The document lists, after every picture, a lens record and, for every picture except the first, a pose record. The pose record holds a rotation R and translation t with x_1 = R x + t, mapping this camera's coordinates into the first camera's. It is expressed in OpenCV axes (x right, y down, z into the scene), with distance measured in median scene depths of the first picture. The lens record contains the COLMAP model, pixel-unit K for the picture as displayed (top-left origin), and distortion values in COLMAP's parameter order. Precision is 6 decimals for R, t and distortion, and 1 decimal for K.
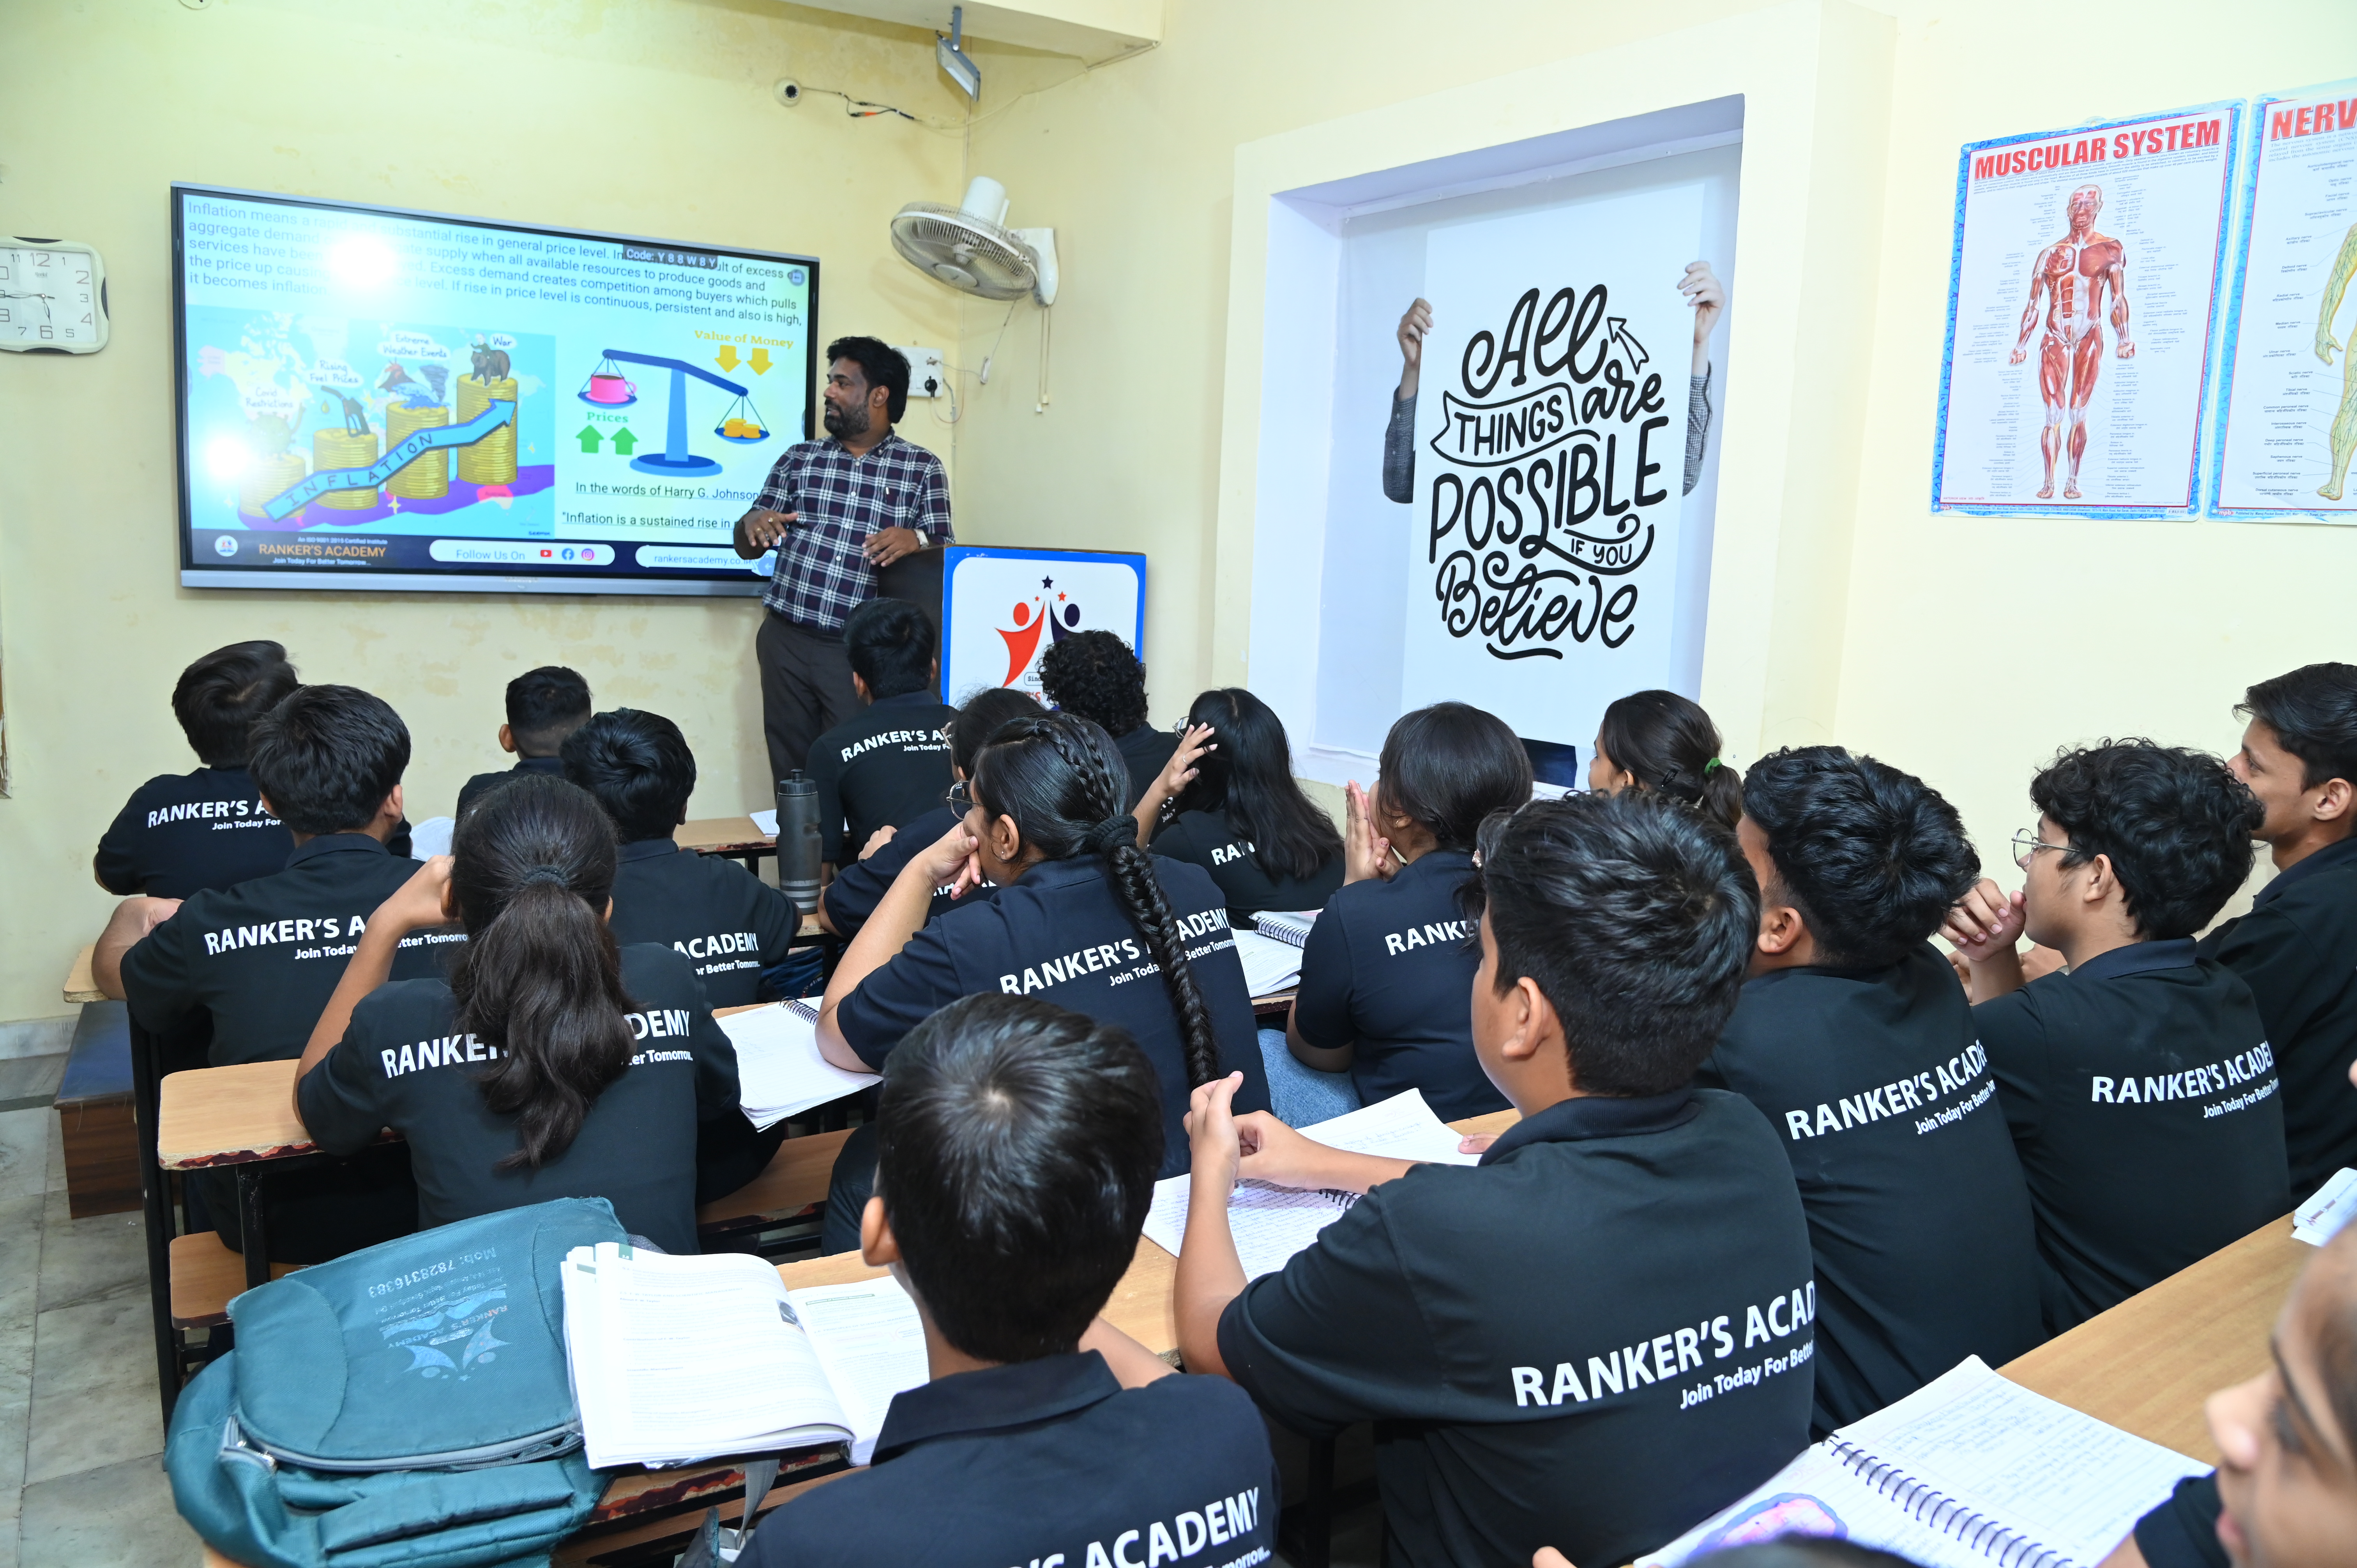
lens RADIAL K [[1618.5, 0, 1172.7], [0, 1618.5, 784.9], [0, 0, 1]] dist [-0.120654, 0.068065]
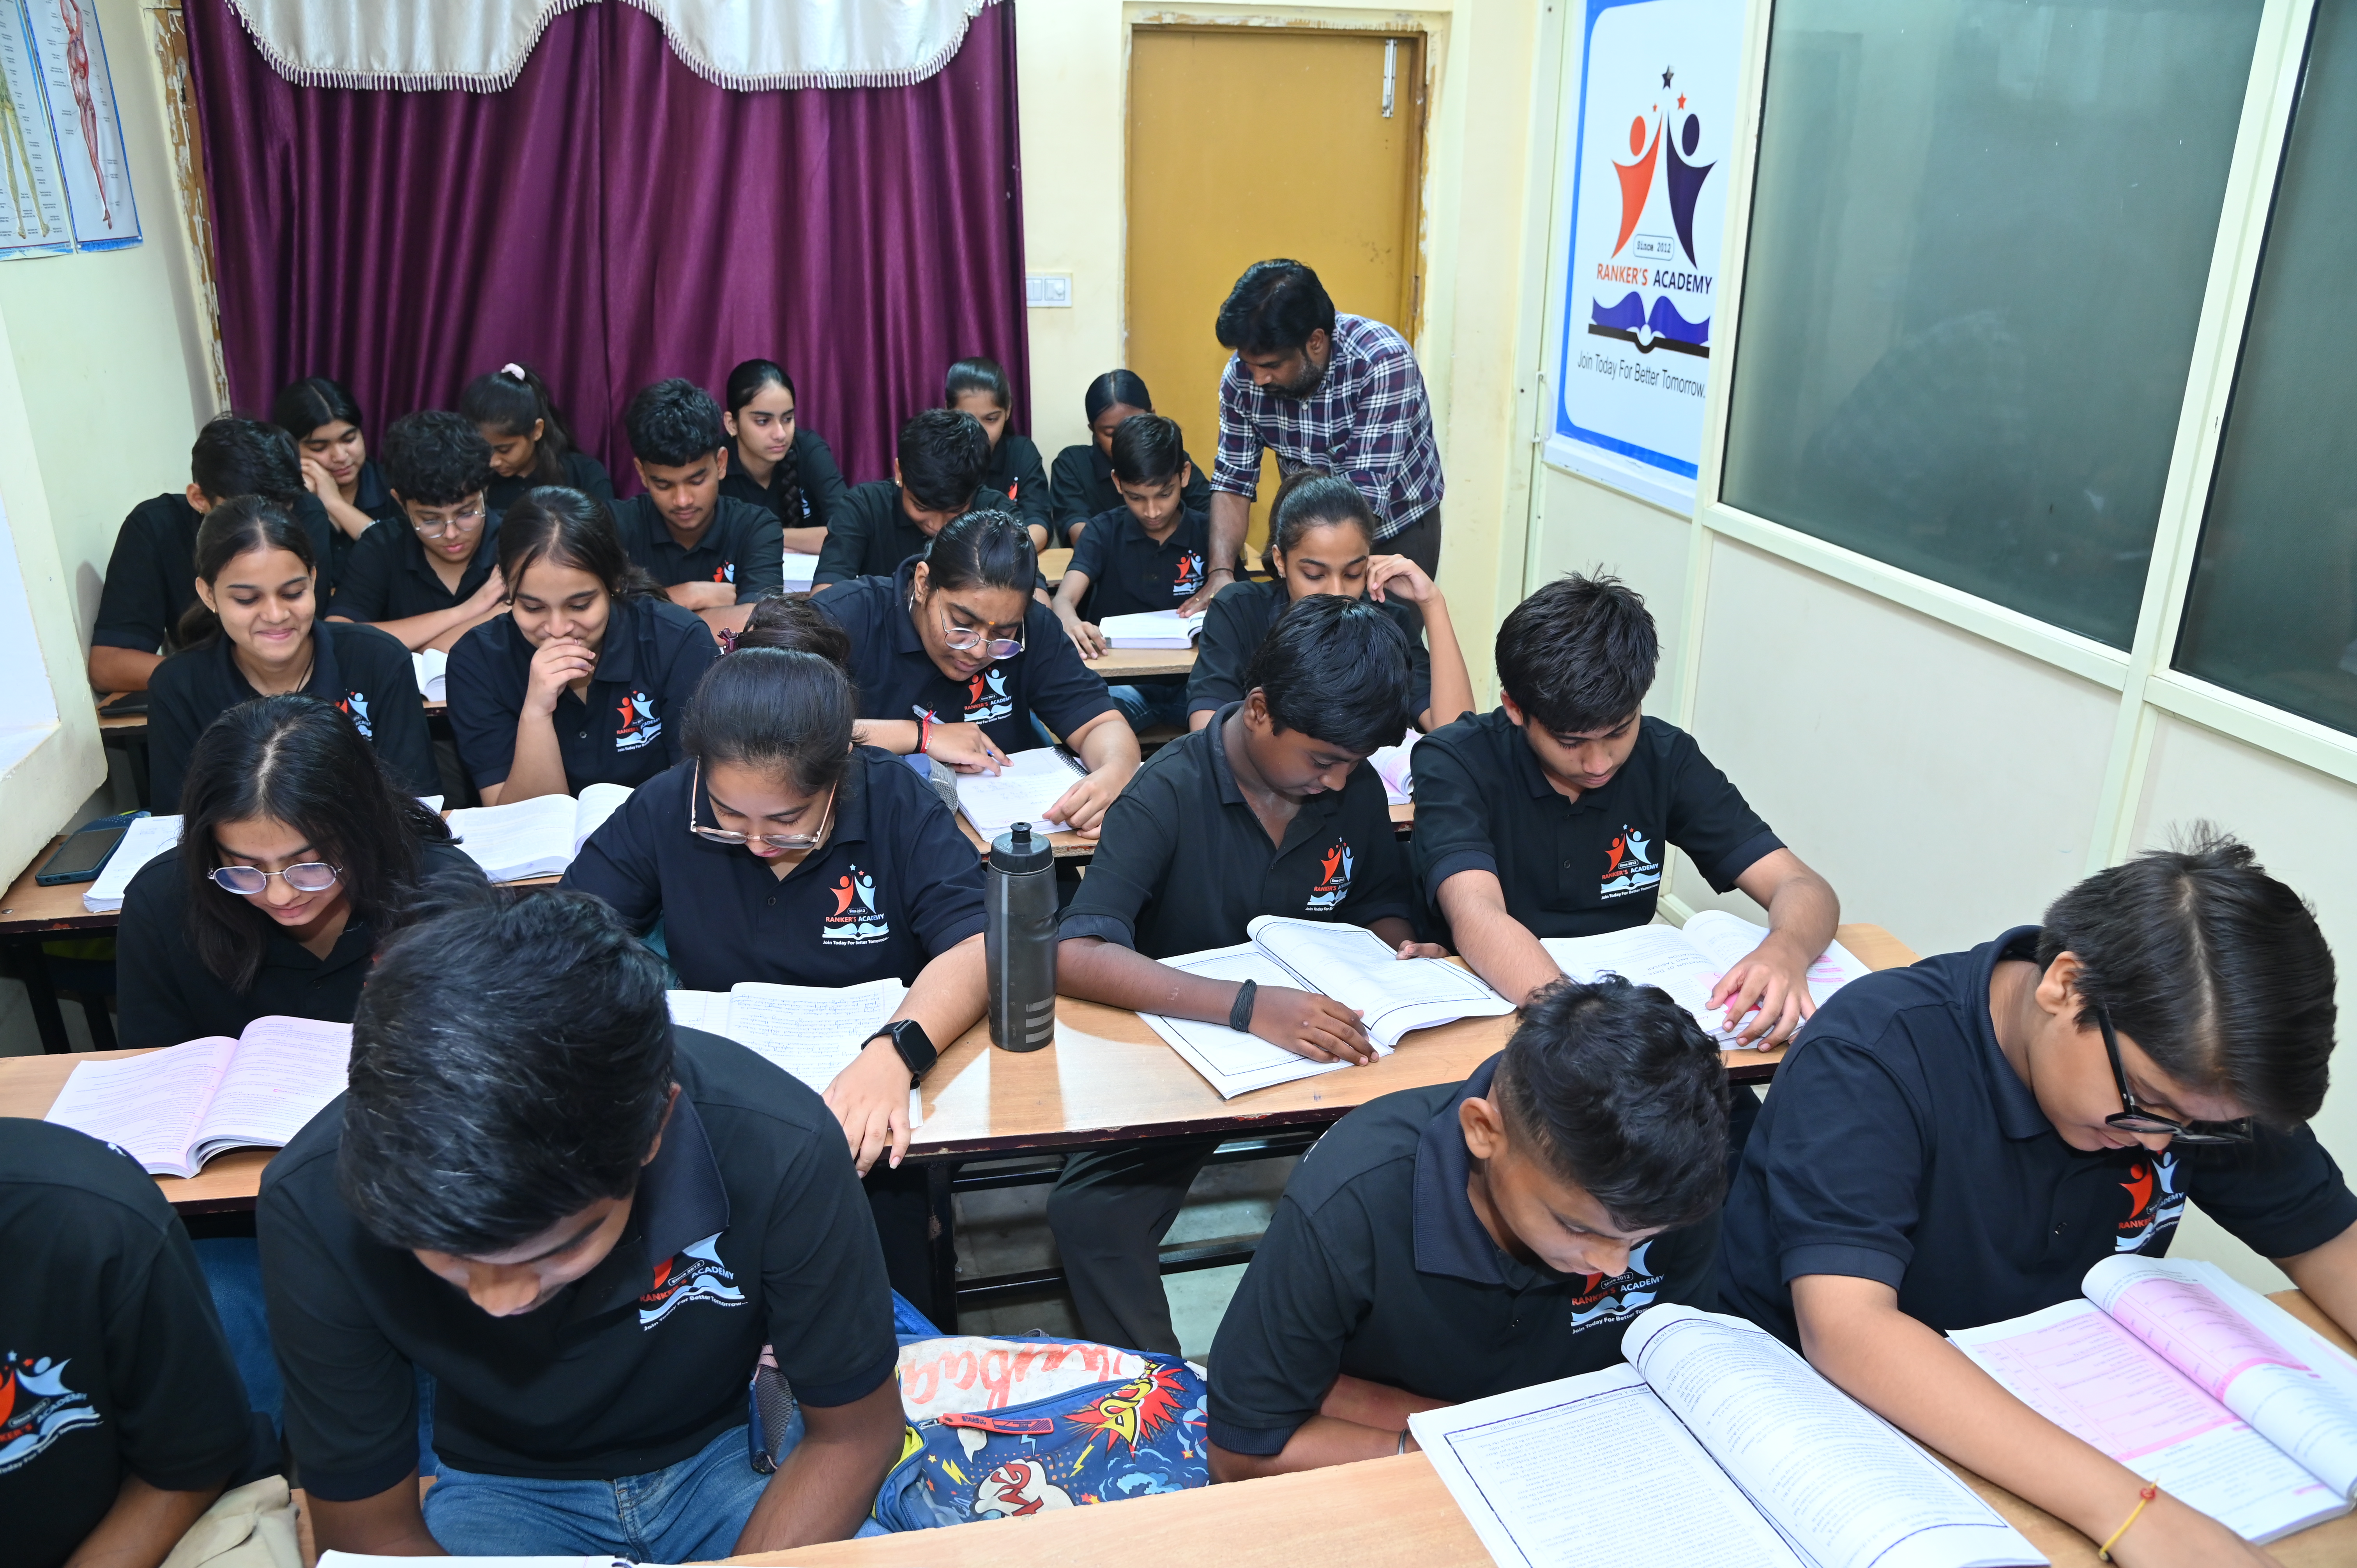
lens RADIAL K [[1609.0, 0, 1175.6], [0, 1609.0, 783.8], [0, 0, 1]] dist [-0.122035, 0.061810]
pose [[-0.943534, -0.157595, 0.291388, -0.376184], [0.007750, 0.868854, 0.495008, -0.255717], [-0.331184, 0.469315, -0.818572, 1.205474]]
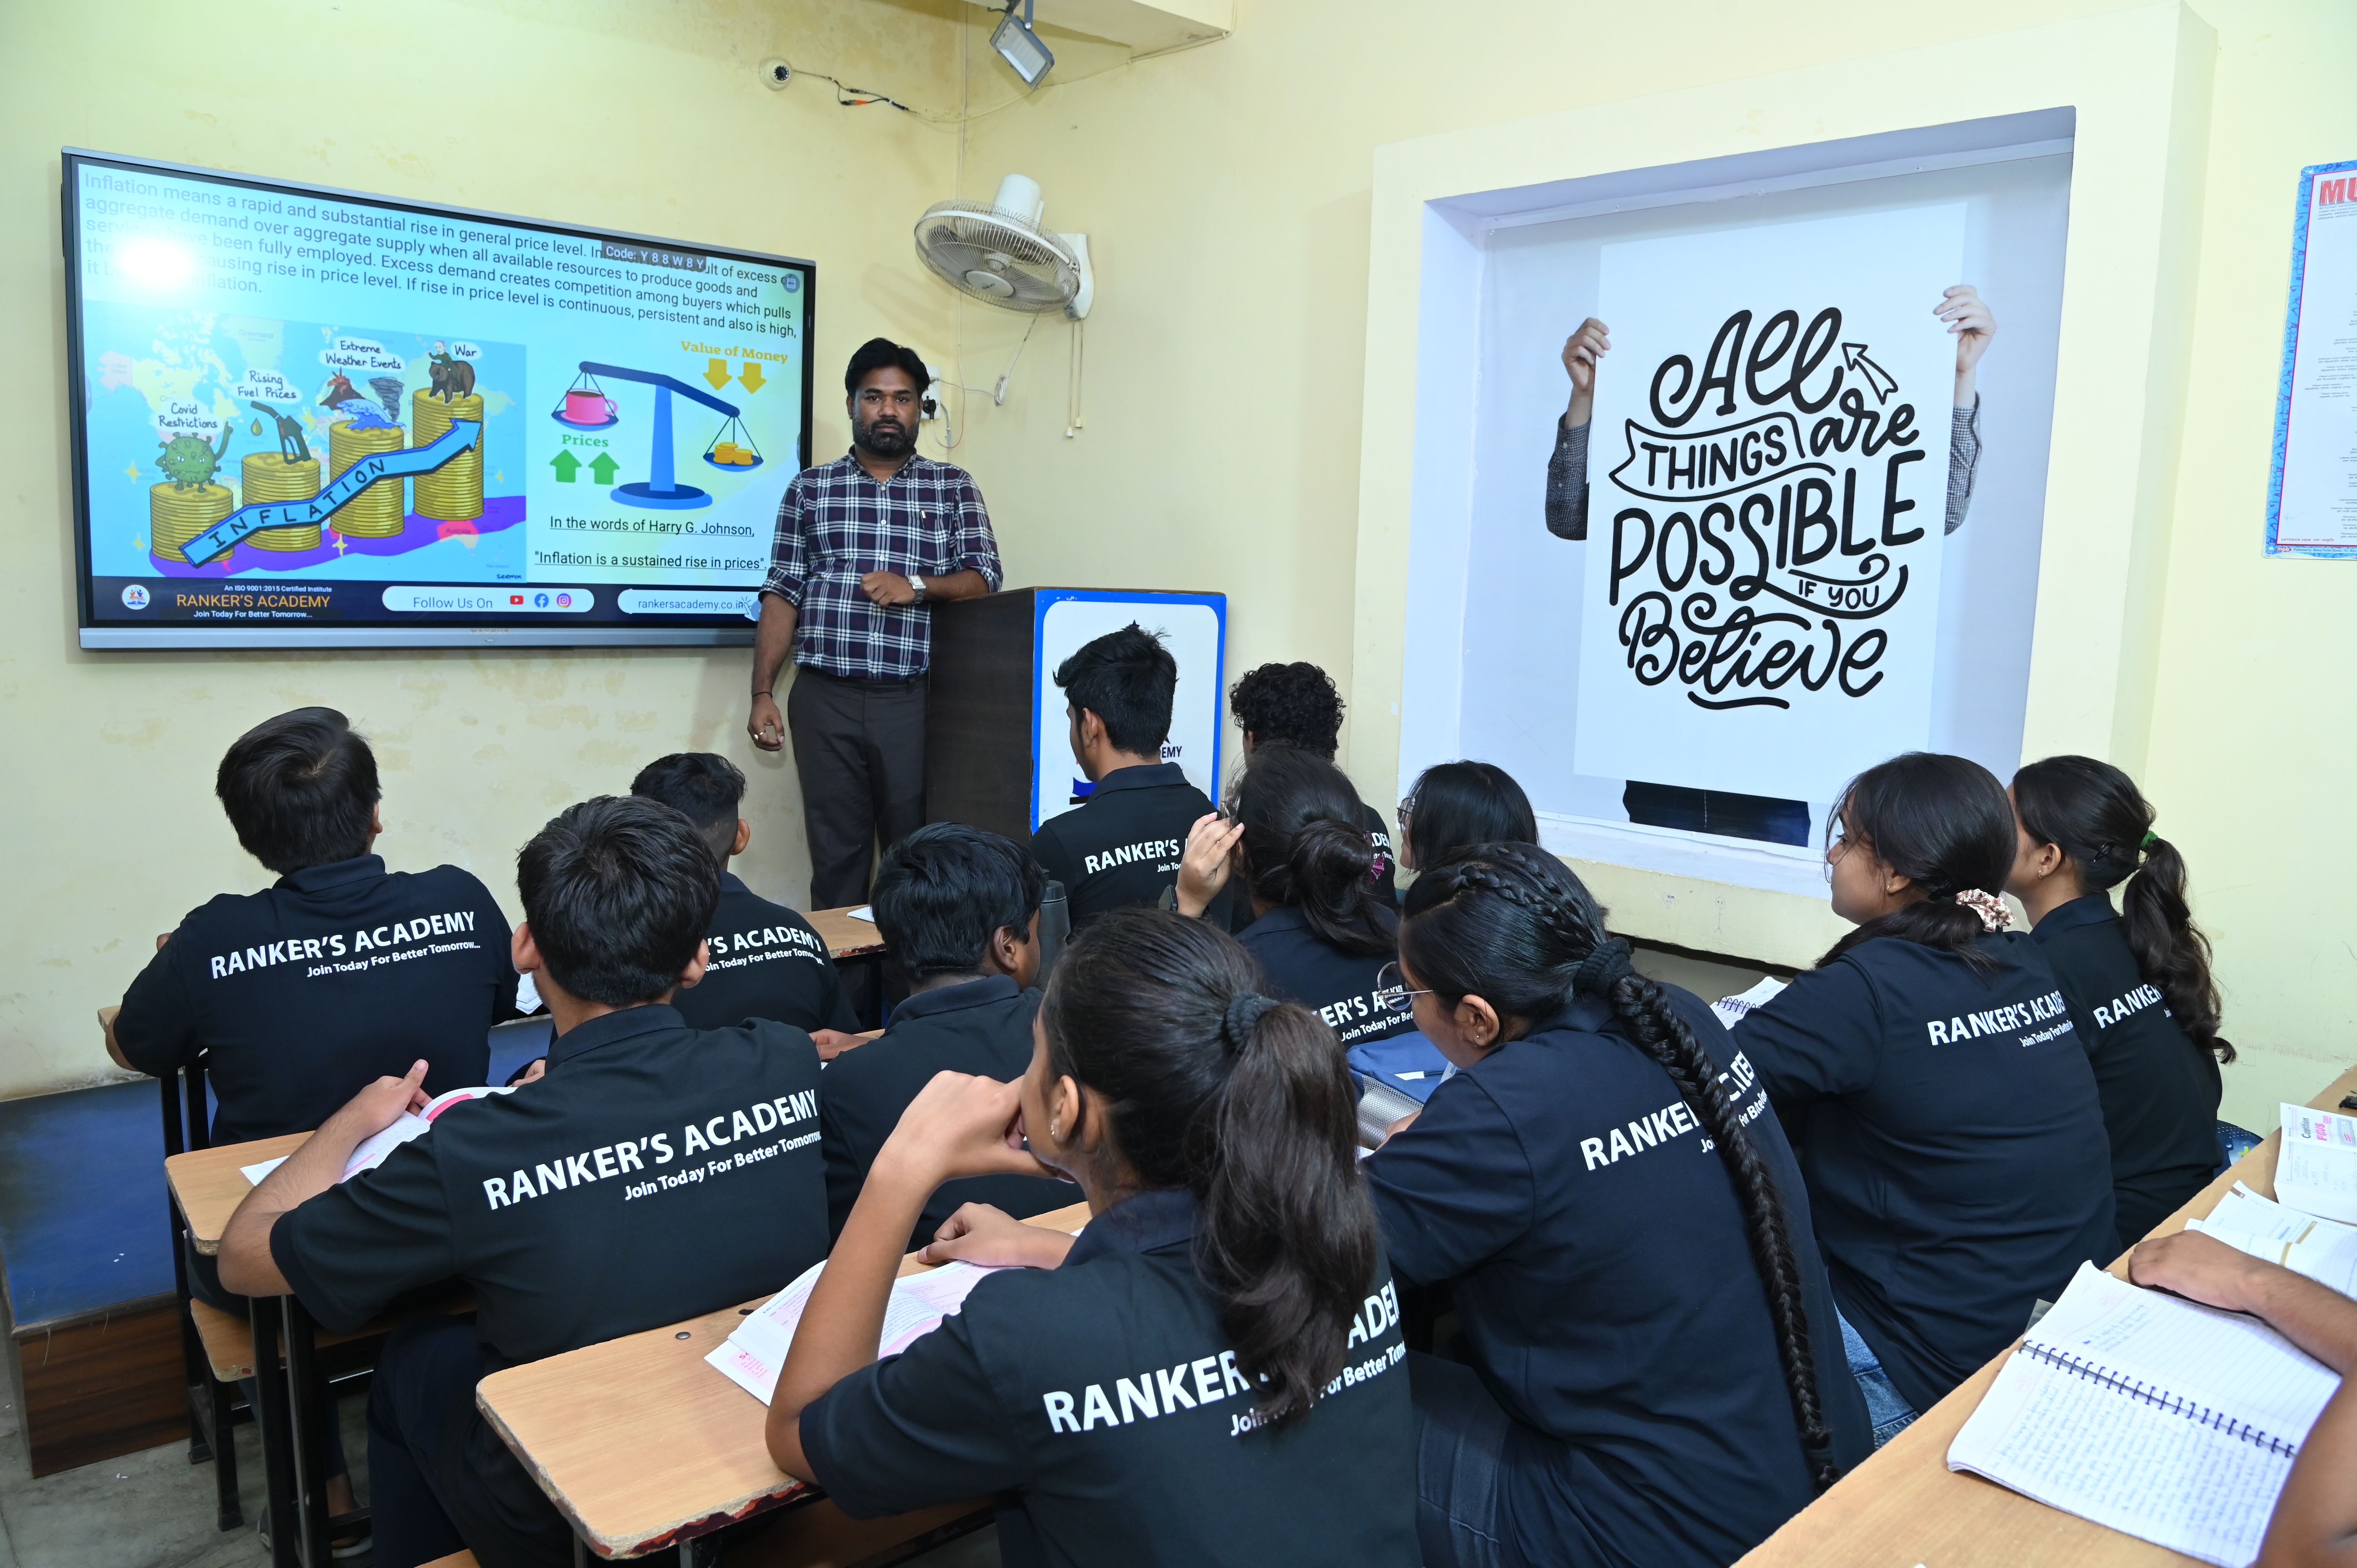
lens RADIAL K [[1616.8, 0, 1168.2], [0, 1616.8, 782.9], [0, 0, 1]] dist [-0.118315, 0.065743]
pose [[0.986822, -0.031248, 0.158766, -0.248262], [0.033332, 0.999389, -0.010481, -0.035826], [-0.158342, 0.015634, 0.987261, 0.140072]]
